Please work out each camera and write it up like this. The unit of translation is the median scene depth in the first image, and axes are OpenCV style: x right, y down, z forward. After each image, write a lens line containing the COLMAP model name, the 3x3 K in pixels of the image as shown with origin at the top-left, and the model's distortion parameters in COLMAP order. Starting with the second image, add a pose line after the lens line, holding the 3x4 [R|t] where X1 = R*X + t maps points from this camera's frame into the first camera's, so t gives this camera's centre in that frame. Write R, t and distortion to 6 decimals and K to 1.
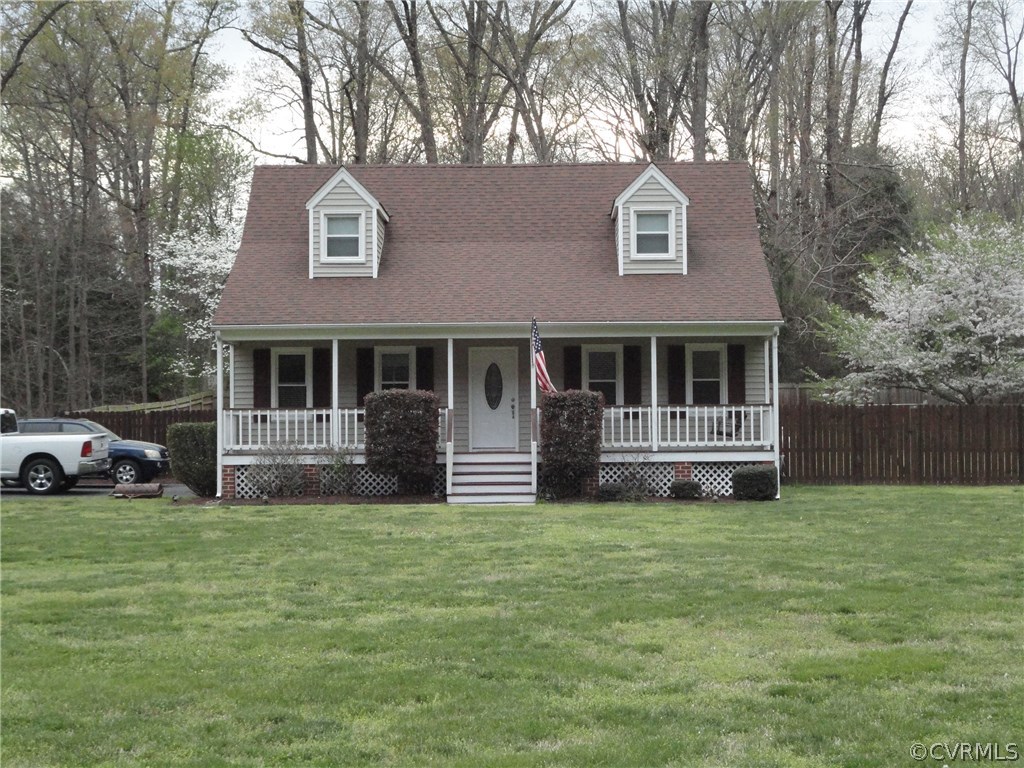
lens RADIAL K [[1876.7, 0, 512.0], [0, 1876.7, 384.0], [0, 0, 1]] dist [0.148548, 0.138045]
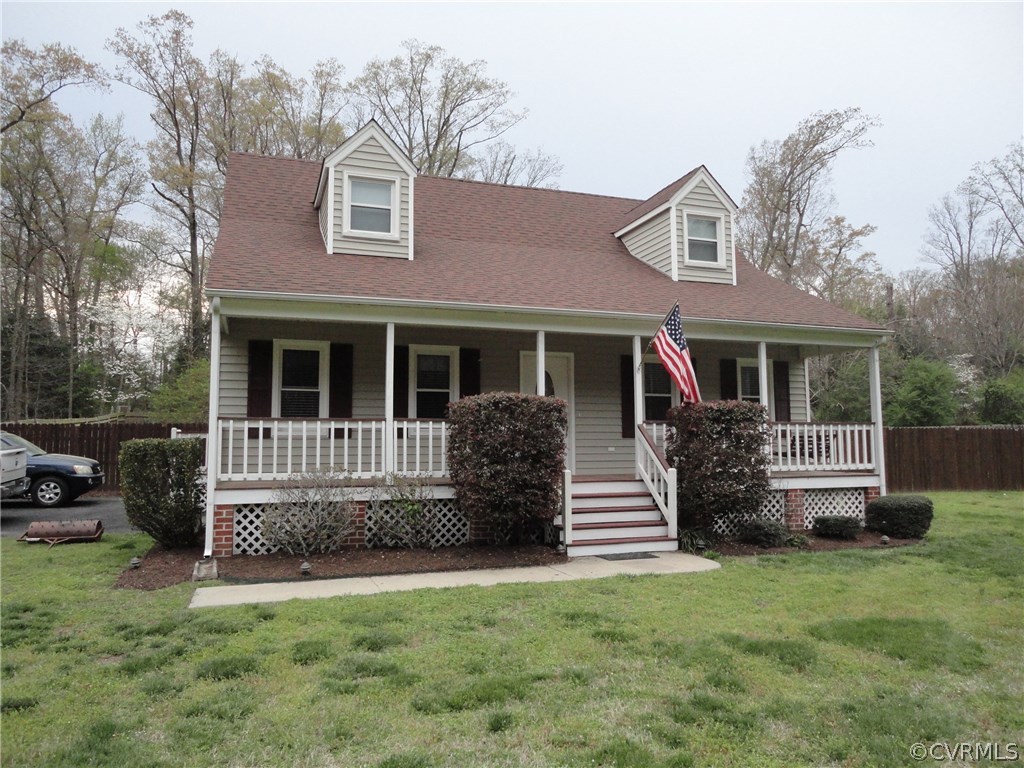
lens RADIAL K [[734.9, 0, 511.3], [0, 734.9, 380.0], [0, 0, 1]] dist [-0.005651, -0.007247]
pose [[0.938177, 0.034565, 0.344426, -0.139844], [-0.015724, 0.998230, -0.057348, 0.012507], [-0.345799, 0.048387, 0.937060, 0.693996]]
